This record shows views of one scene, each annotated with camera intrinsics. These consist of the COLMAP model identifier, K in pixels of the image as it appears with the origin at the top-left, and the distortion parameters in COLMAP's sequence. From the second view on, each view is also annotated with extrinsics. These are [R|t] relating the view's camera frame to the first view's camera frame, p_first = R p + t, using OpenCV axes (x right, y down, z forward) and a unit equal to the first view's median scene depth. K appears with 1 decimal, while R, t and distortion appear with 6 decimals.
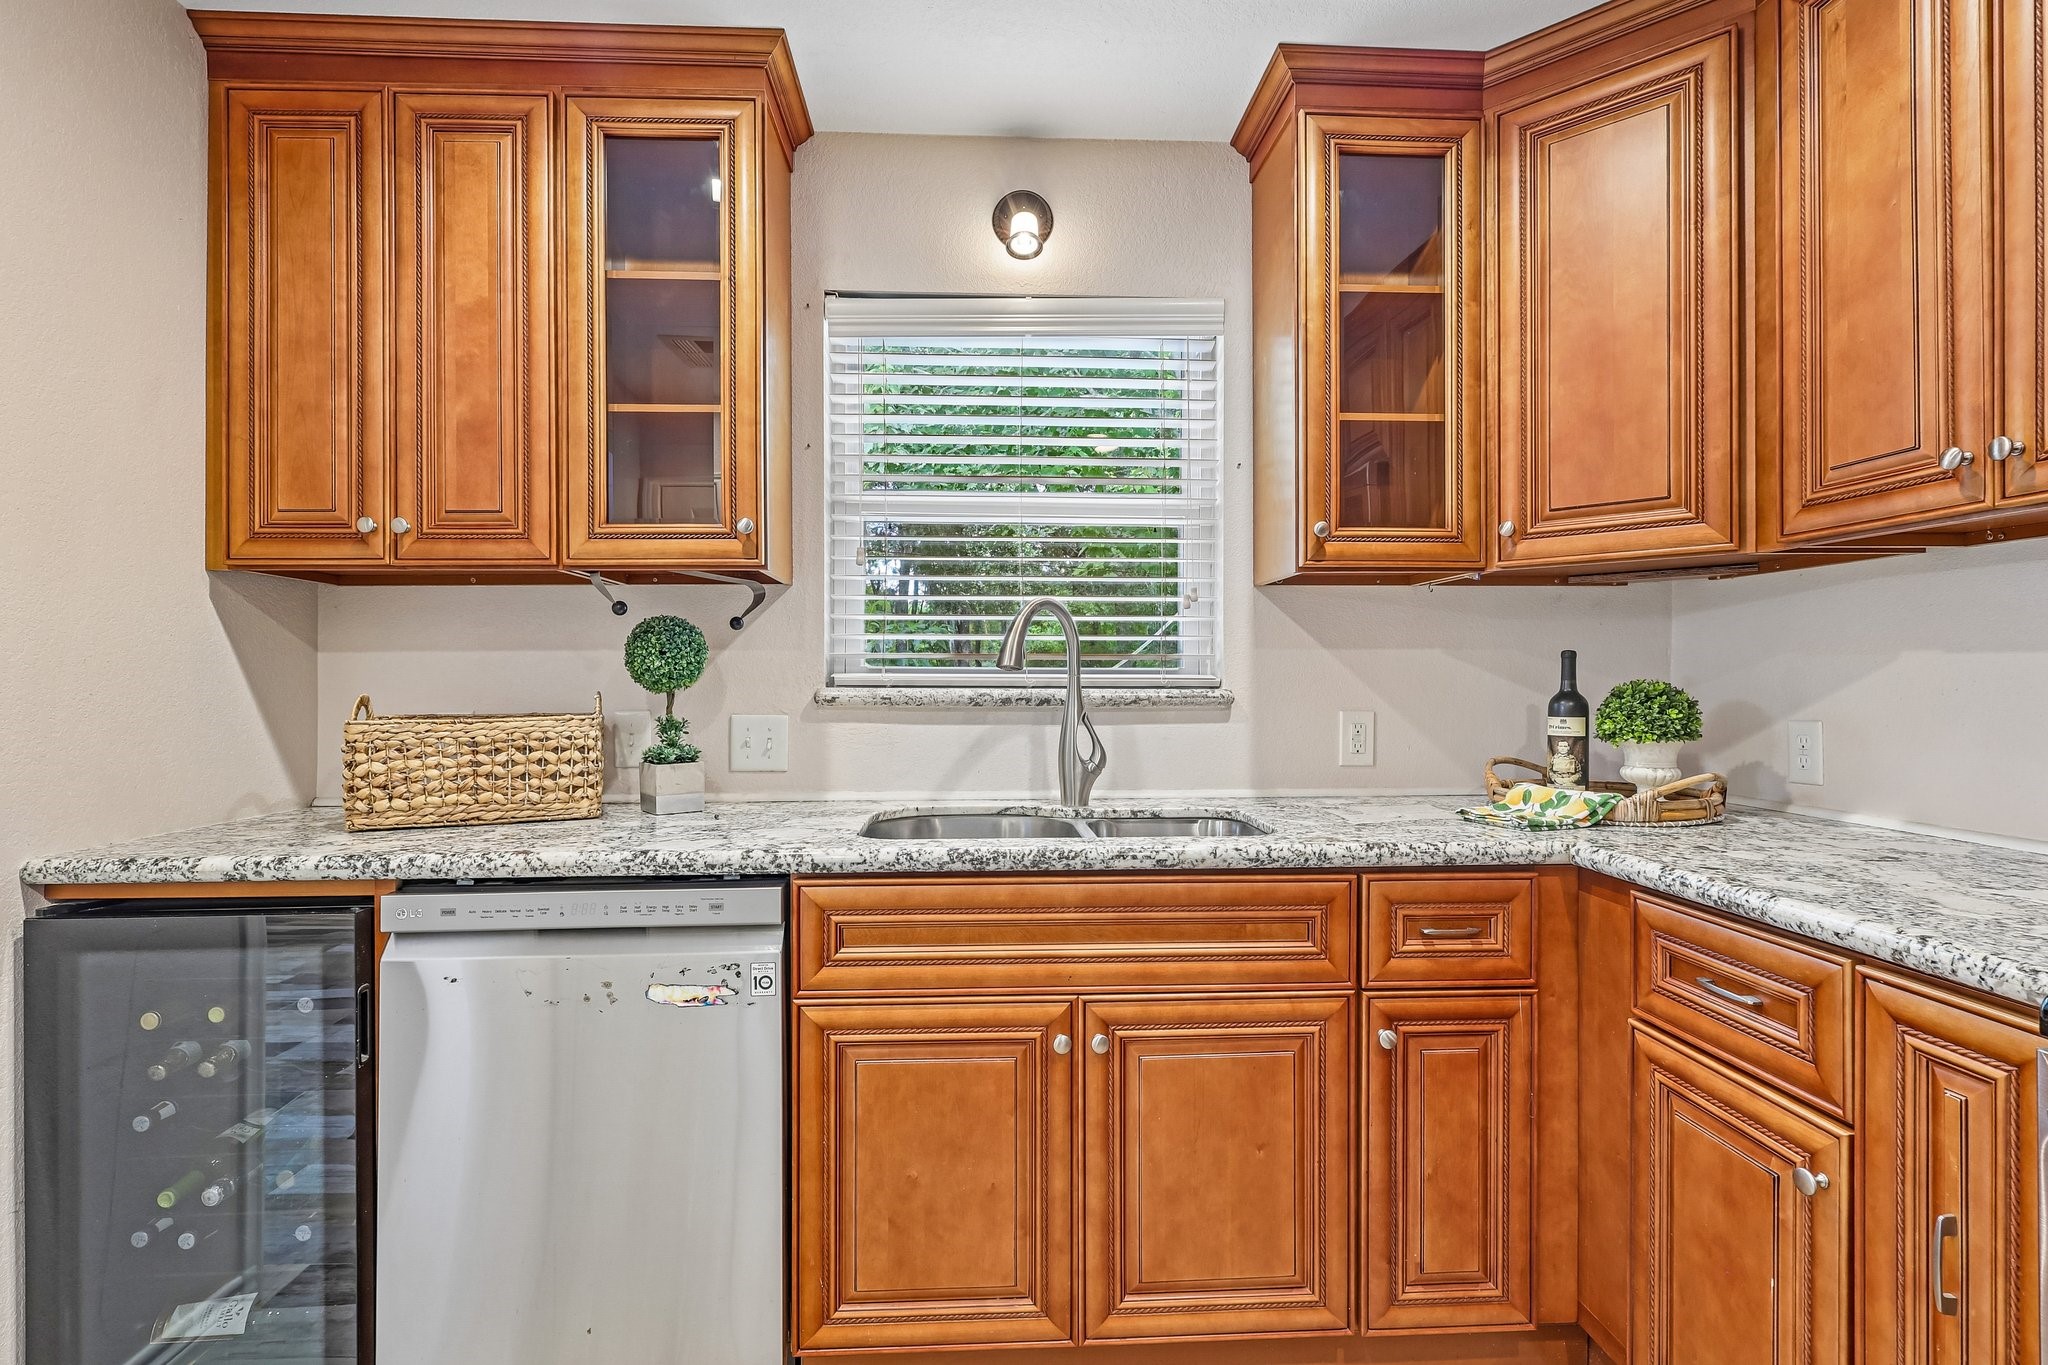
lens RADIAL K [[975.4, 0, 1026.0], [0, 975.4, 702.9], [0, 0, 1]] dist [-0.001008, -0.000300]
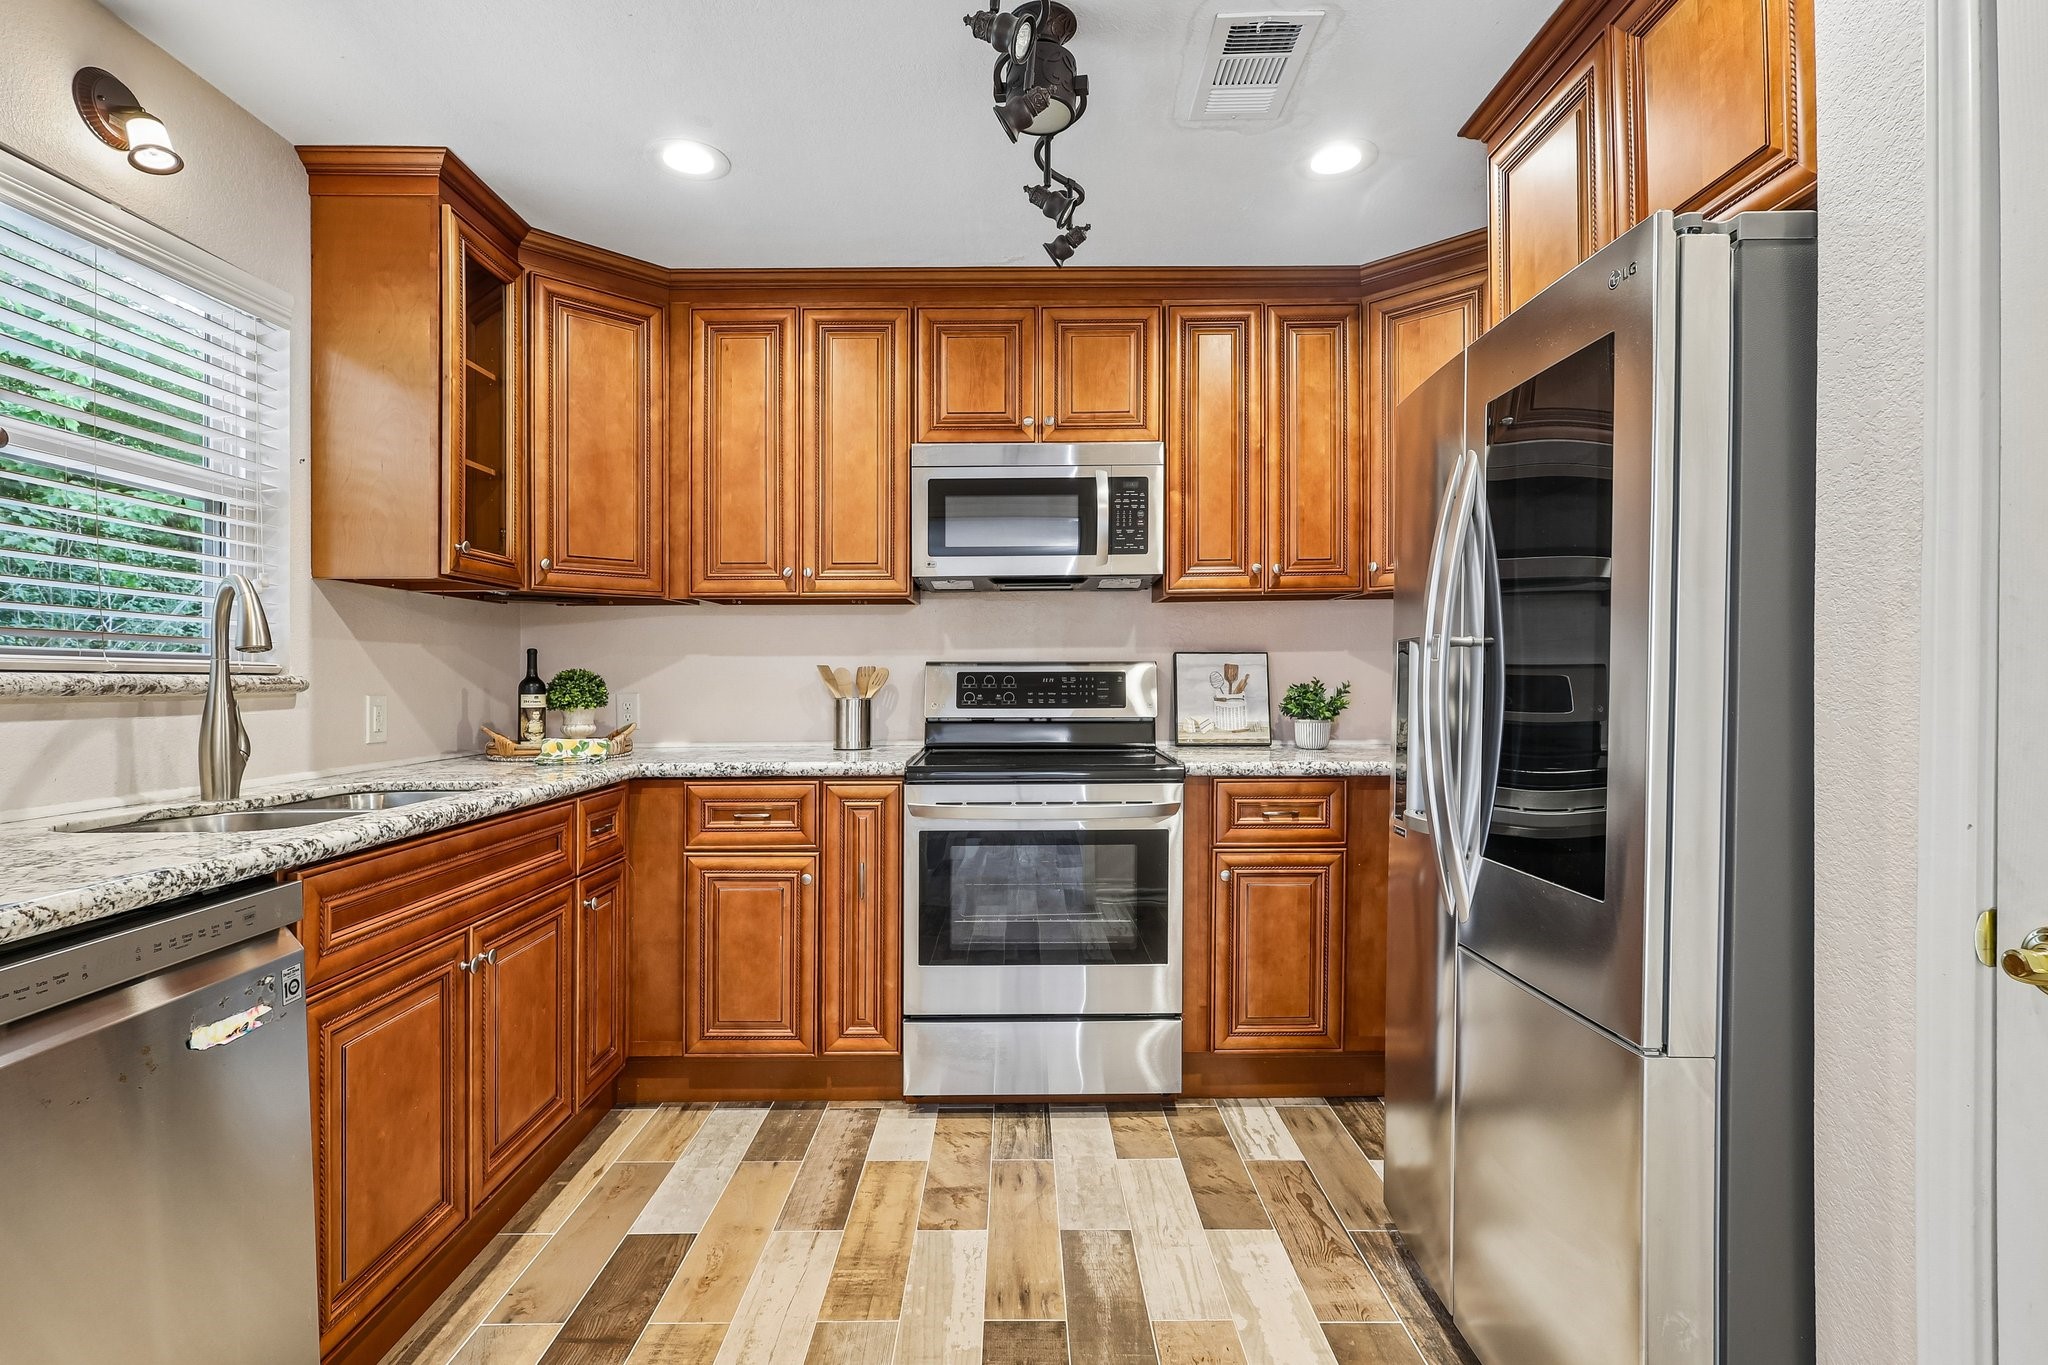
lens RADIAL K [[975.4, 0, 984.3], [0, 975.4, 746.7], [0, 0, 1]] dist [-0.001008, -0.000300]
pose [[0.087629, -0.069178, 0.993748, -1.044337], [0.030156, 0.997313, 0.066767, 0.018981], [-0.995697, 0.024117, 0.089479, 0.252220]]
